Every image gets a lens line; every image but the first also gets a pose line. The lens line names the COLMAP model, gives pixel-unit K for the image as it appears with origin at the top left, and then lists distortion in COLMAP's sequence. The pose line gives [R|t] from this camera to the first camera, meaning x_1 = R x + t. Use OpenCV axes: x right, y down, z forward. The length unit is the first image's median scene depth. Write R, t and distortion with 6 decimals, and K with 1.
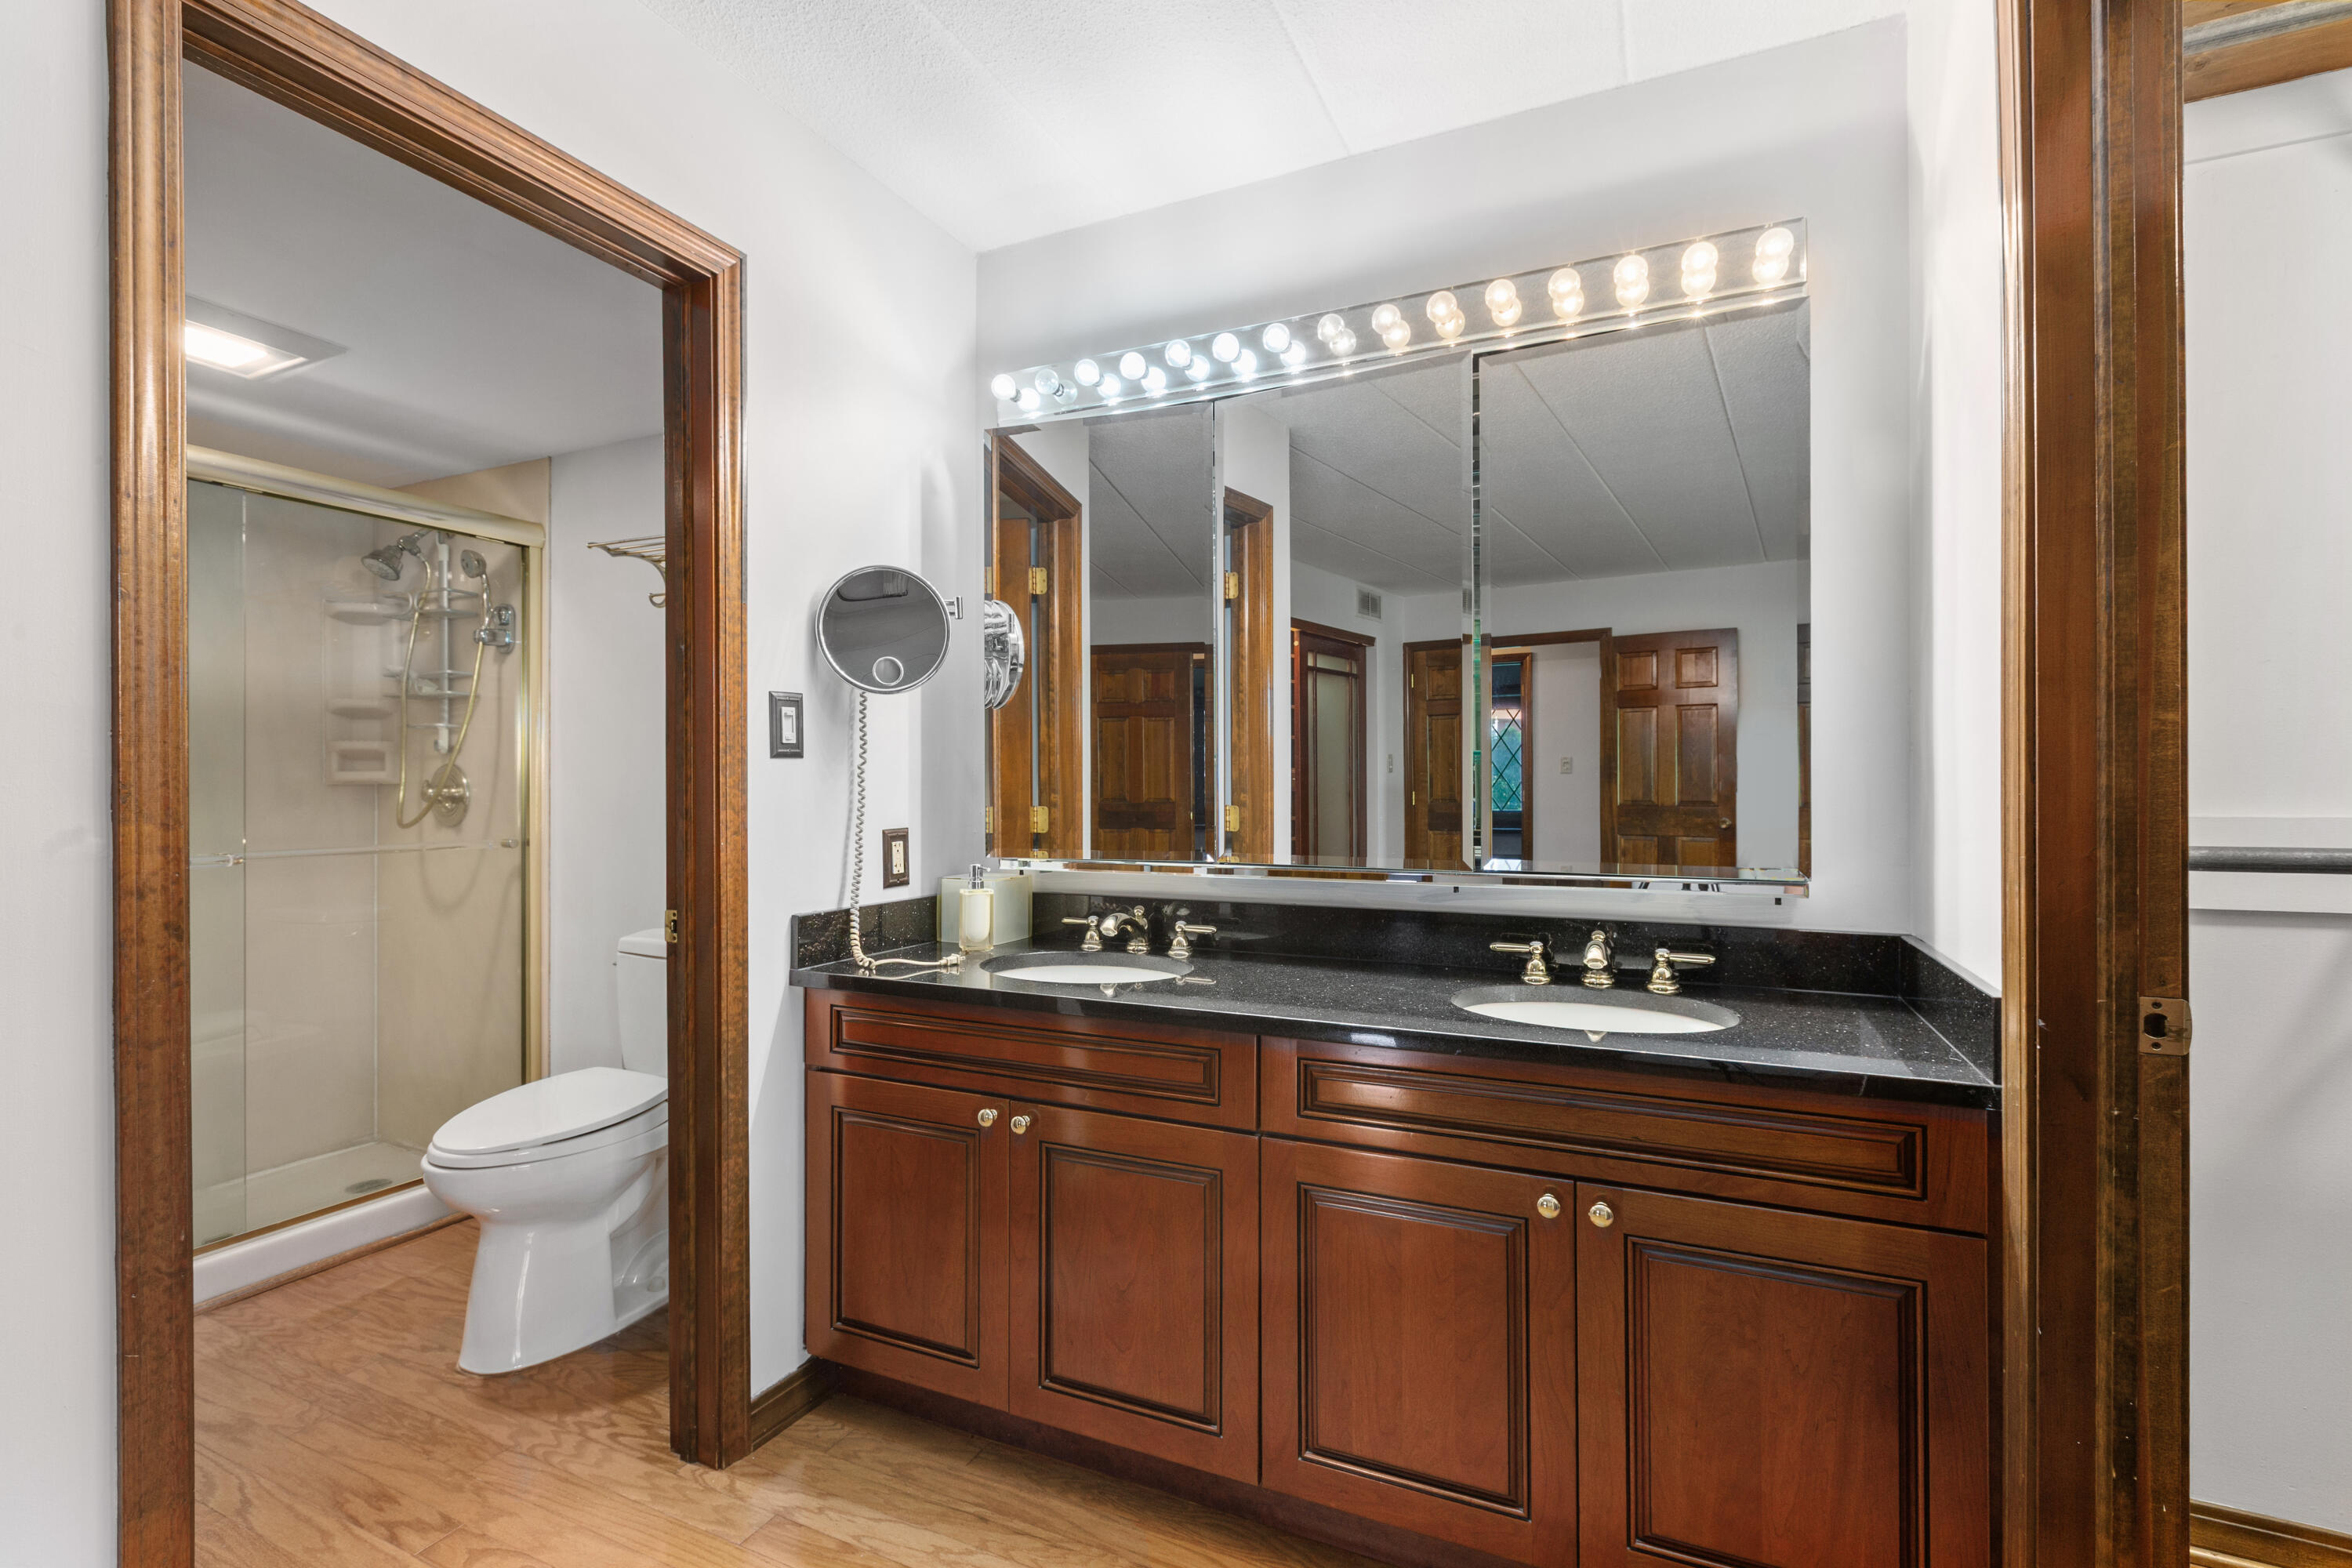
lens RADIAL K [[1070.5, 0, 1169.2], [0, 1070.5, 771.1], [0, 0, 1]] dist [0.004032, -0.001557]
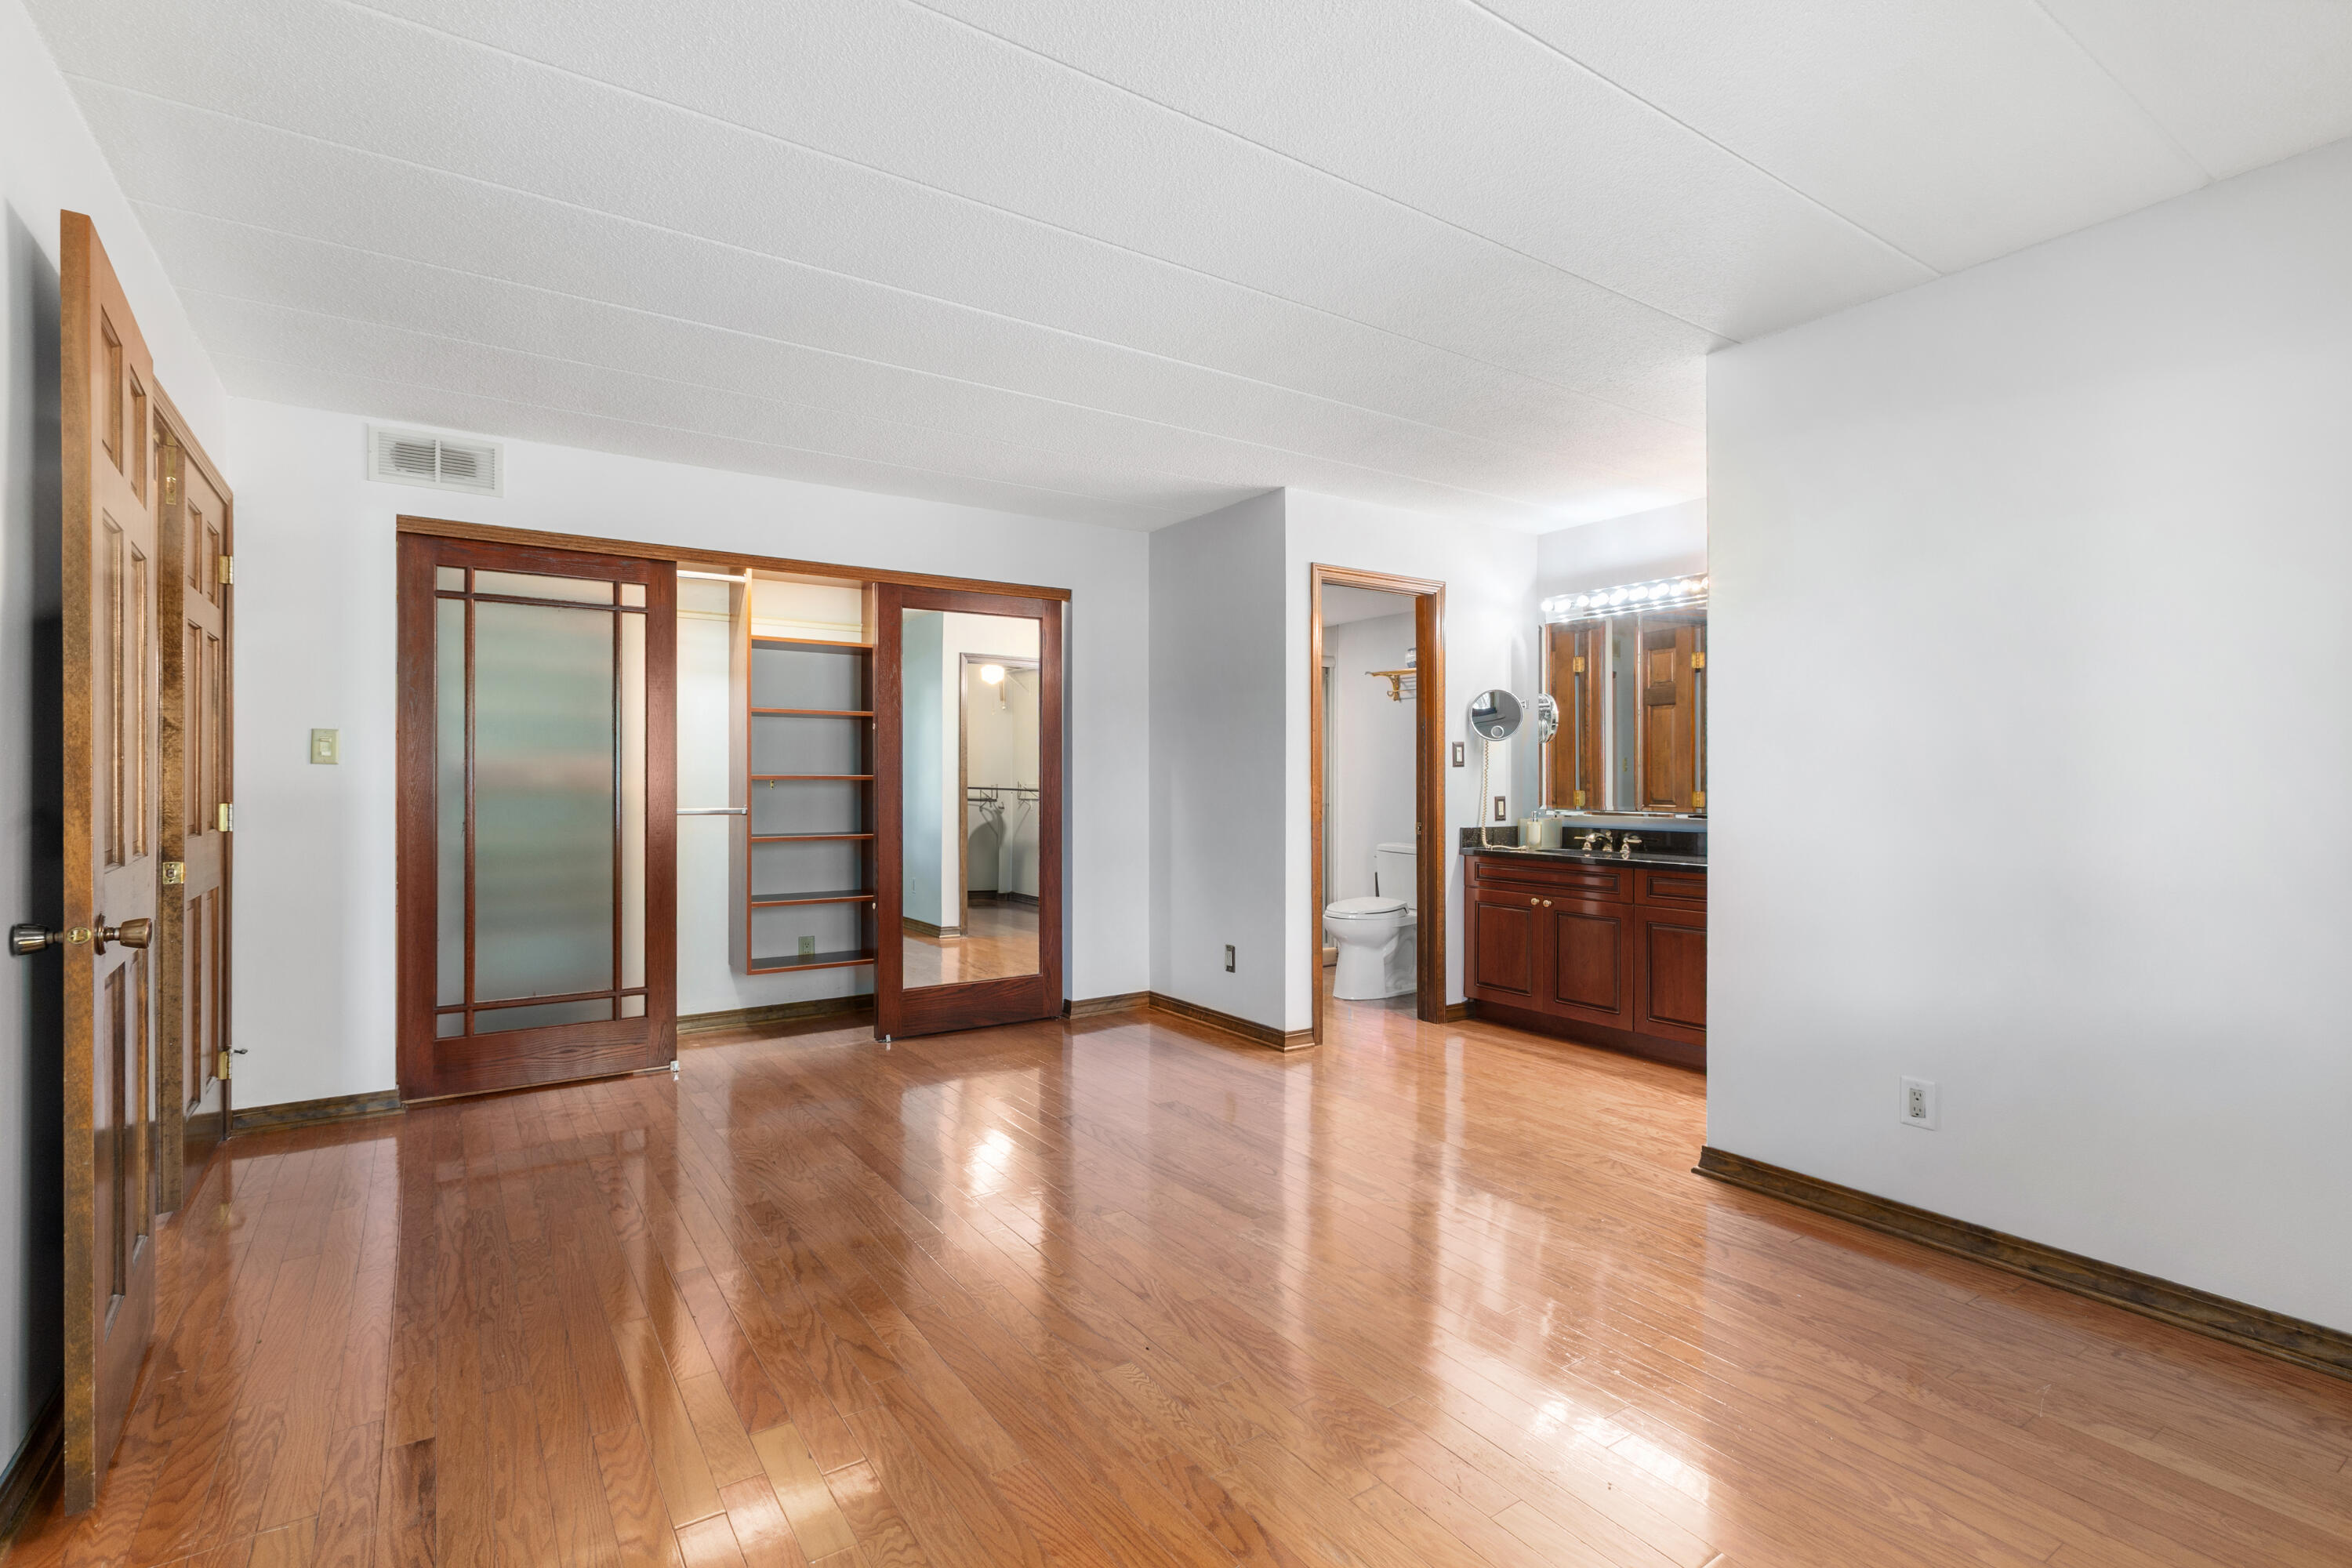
lens RADIAL K [[1070.5, 0, 1188.7], [0, 1070.5, 773.3], [0, 0, 1]] dist [0.004032, -0.001557]
pose [[0.863729, 0.001223, -0.503956, 0.375884], [0.001879, 0.999982, 0.005648, -0.011813], [0.503954, -0.005825, 0.863711, -1.525707]]
